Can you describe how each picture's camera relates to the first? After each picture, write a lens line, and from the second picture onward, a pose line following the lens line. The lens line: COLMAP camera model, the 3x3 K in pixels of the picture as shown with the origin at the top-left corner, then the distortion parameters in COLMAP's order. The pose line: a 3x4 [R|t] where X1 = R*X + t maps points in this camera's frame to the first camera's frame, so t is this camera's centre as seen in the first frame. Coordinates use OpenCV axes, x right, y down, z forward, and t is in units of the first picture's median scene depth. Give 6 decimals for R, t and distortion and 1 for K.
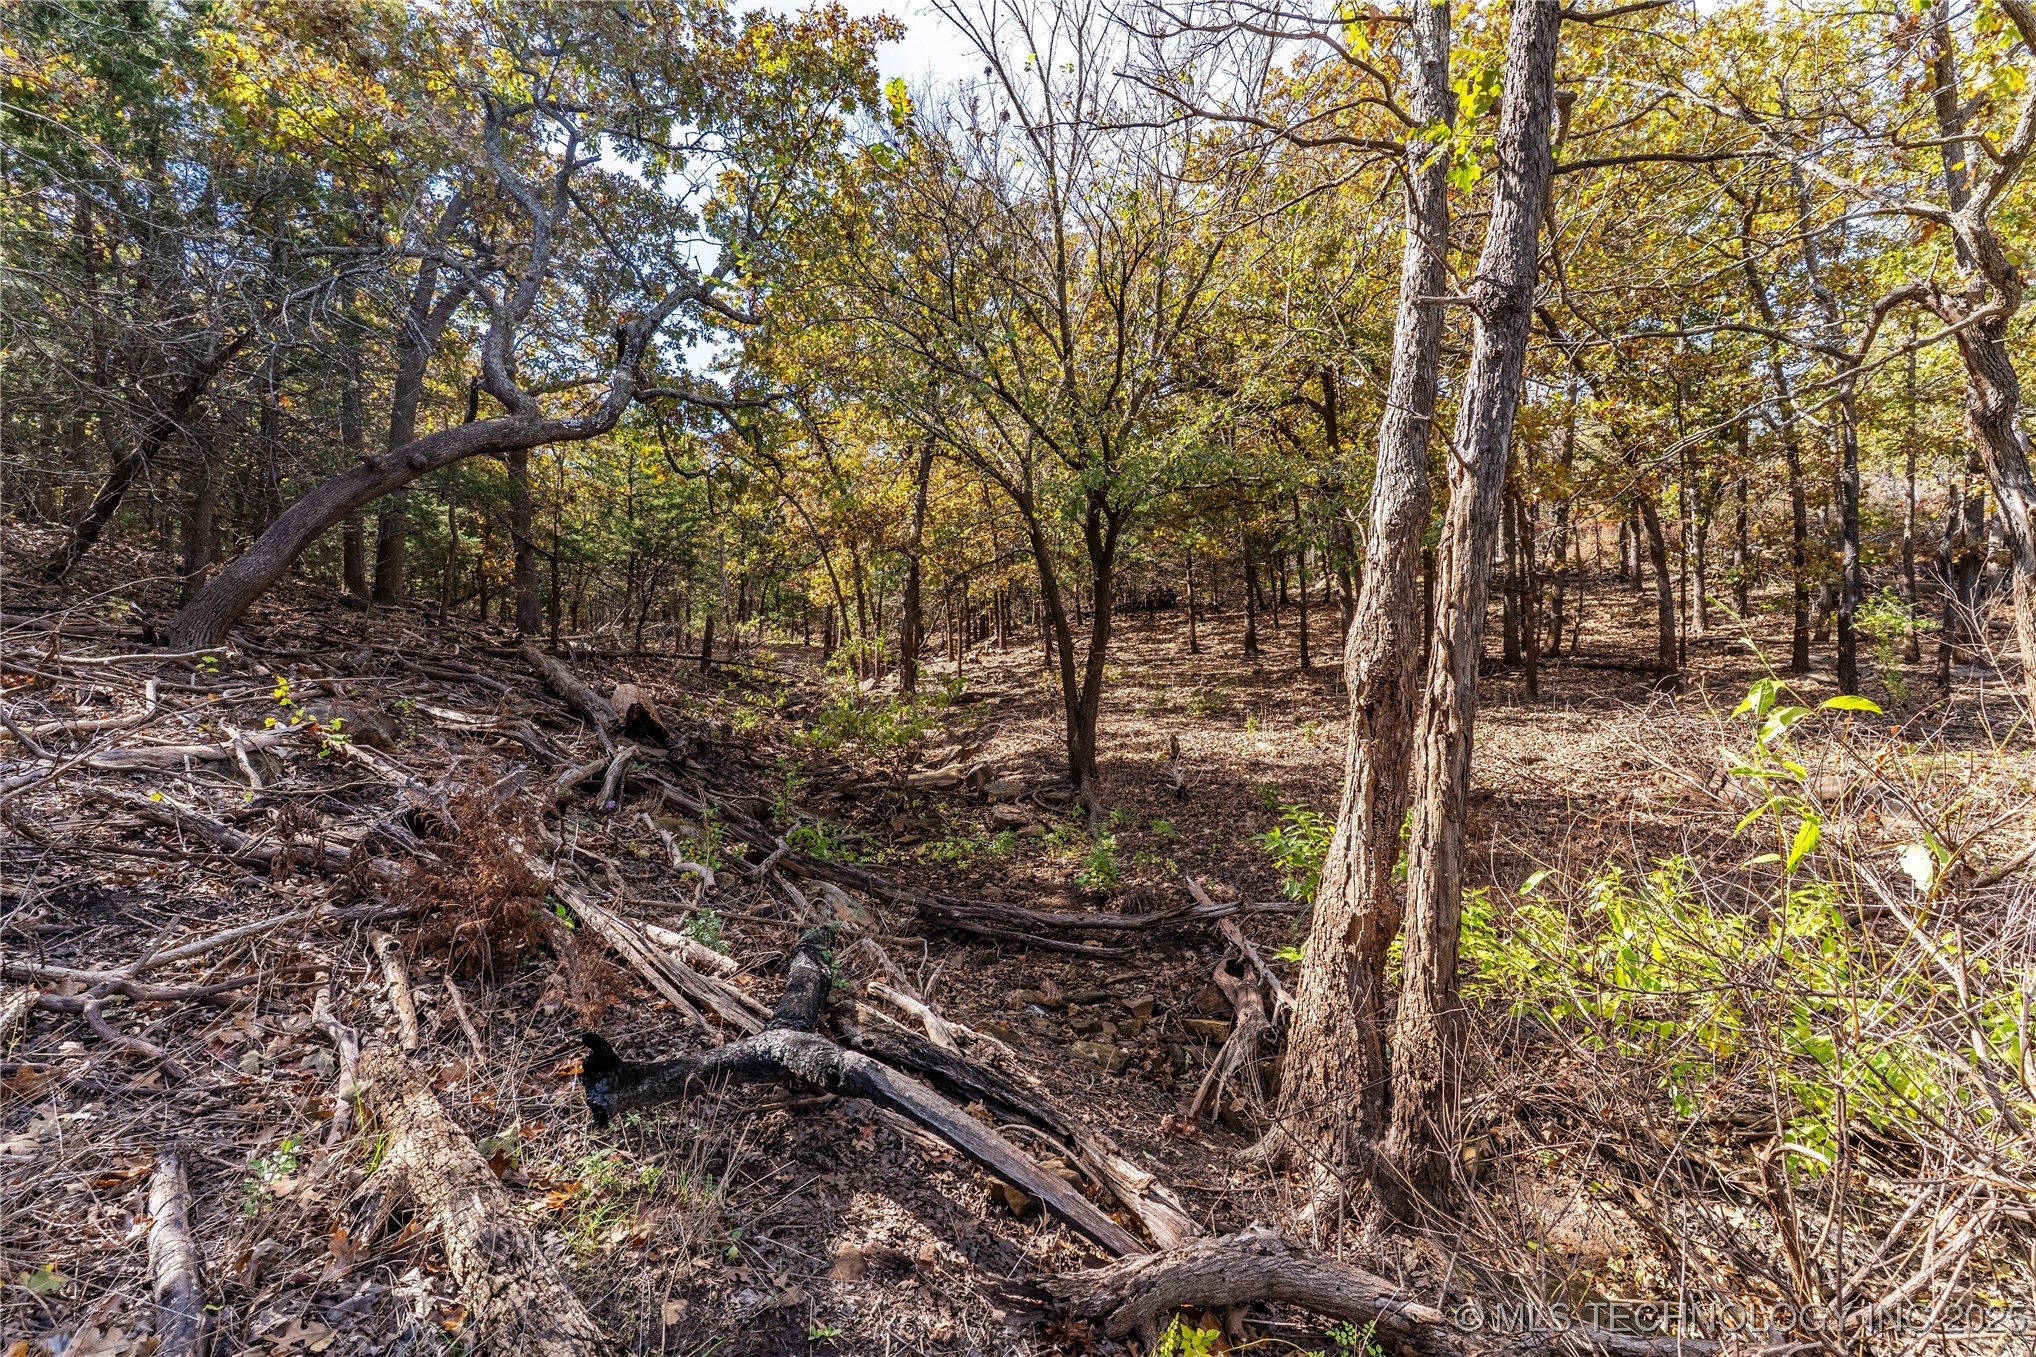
lens RADIAL K [[961.3, 0, 1016.8], [0, 961.3, 672.5], [0, 0, 1]] dist [-0.004967, 0.000017]
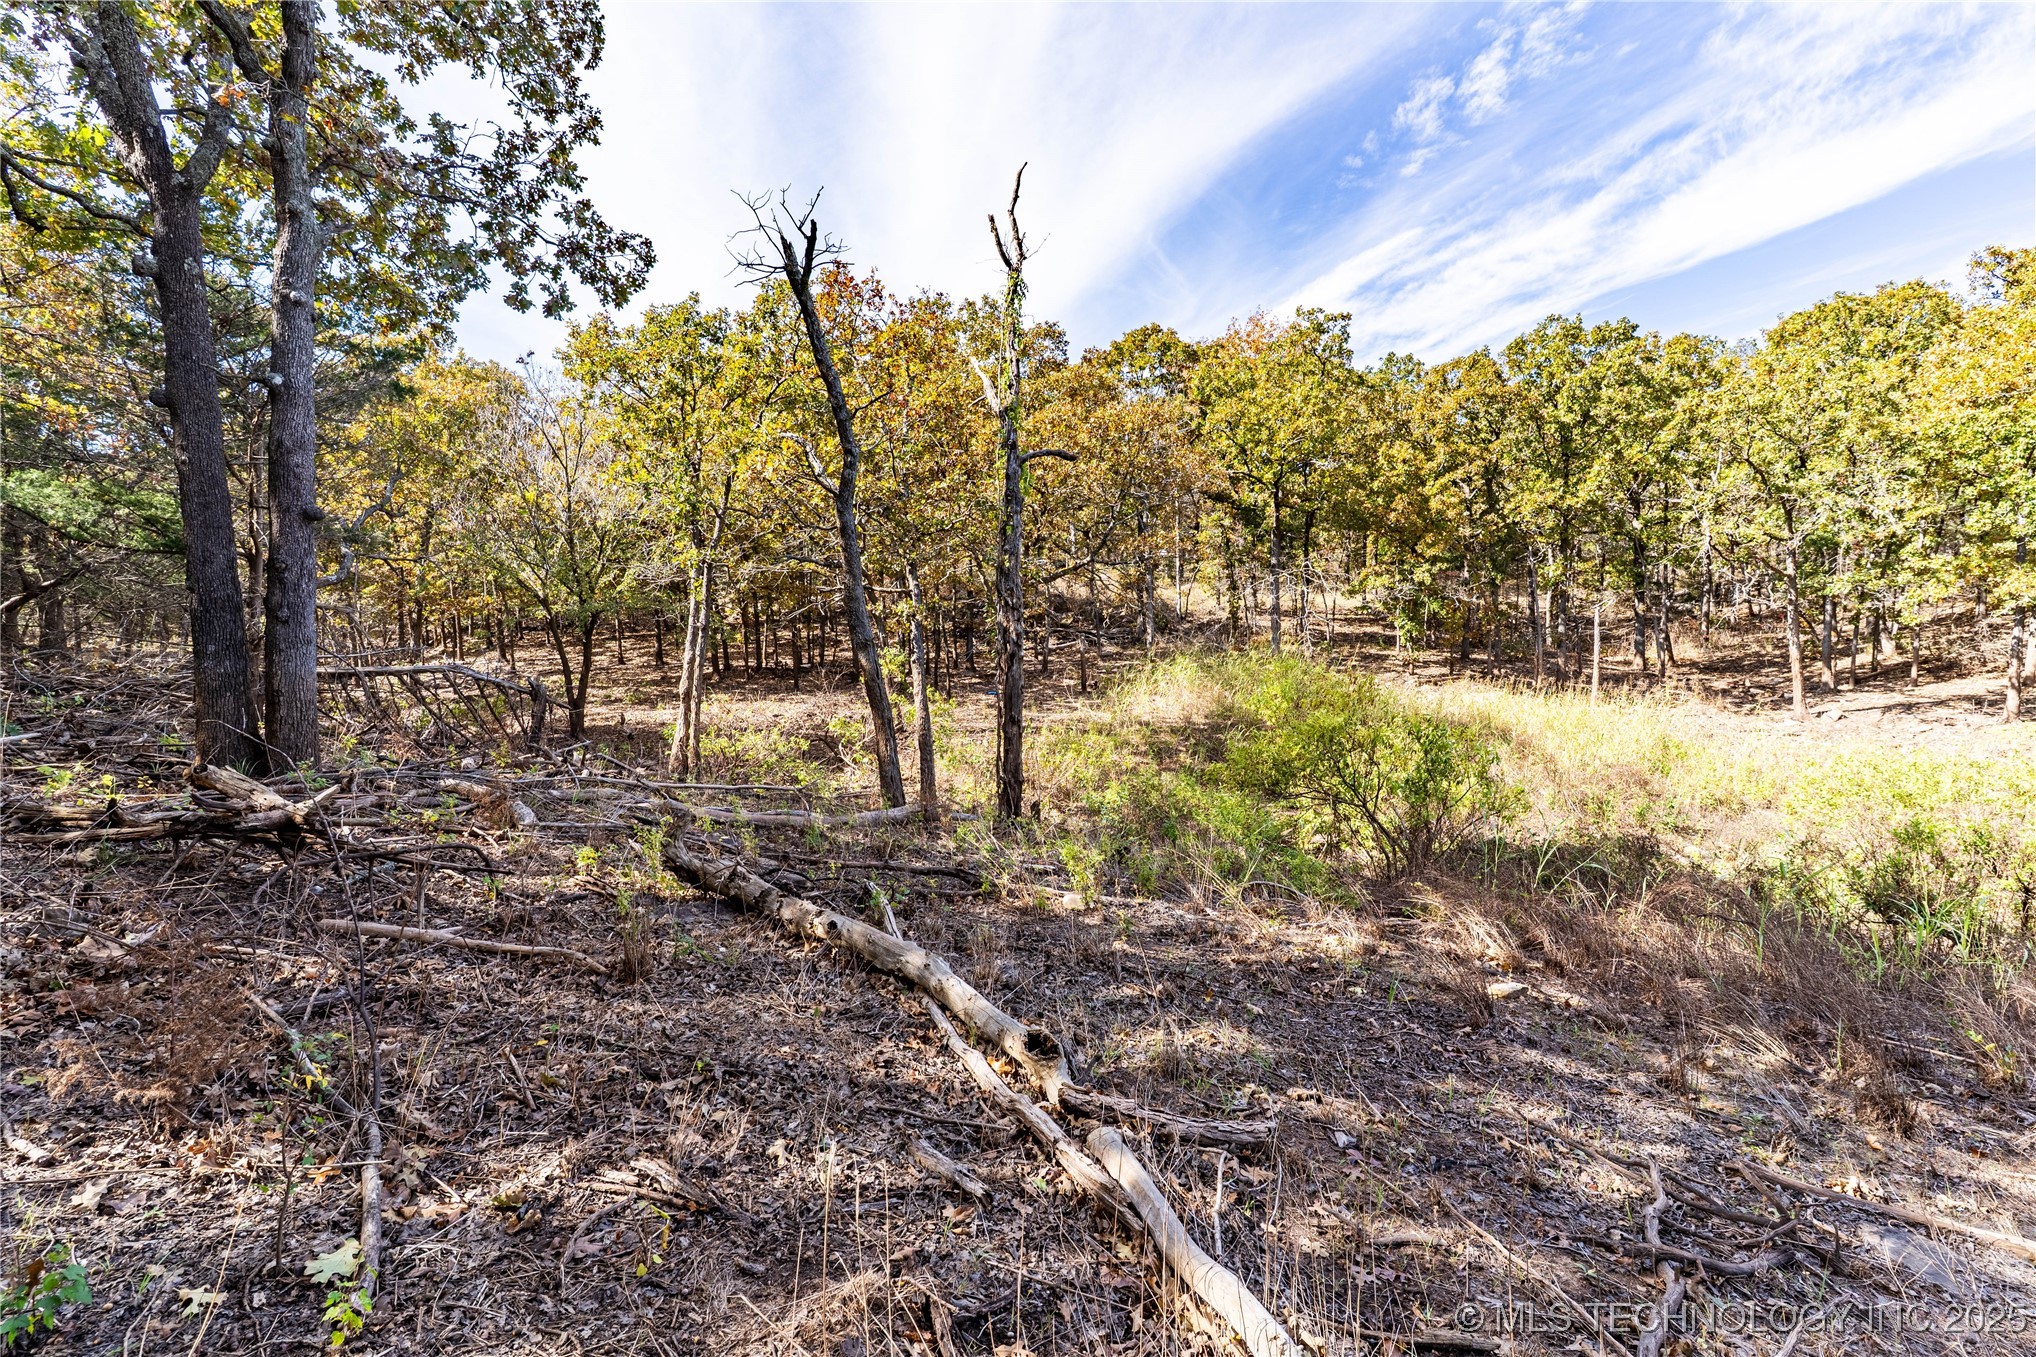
lens RADIAL K [[1039.8, 0, 1012.7], [0, 1039.8, 672.9], [0, 0, 1]] dist [0.000888, -0.000237]
pose [[0.844071, -0.017668, 0.535941, -0.246430], [0.008492, 0.999772, 0.019585, -0.043916], [-0.536165, -0.011980, 0.844028, -1.018250]]
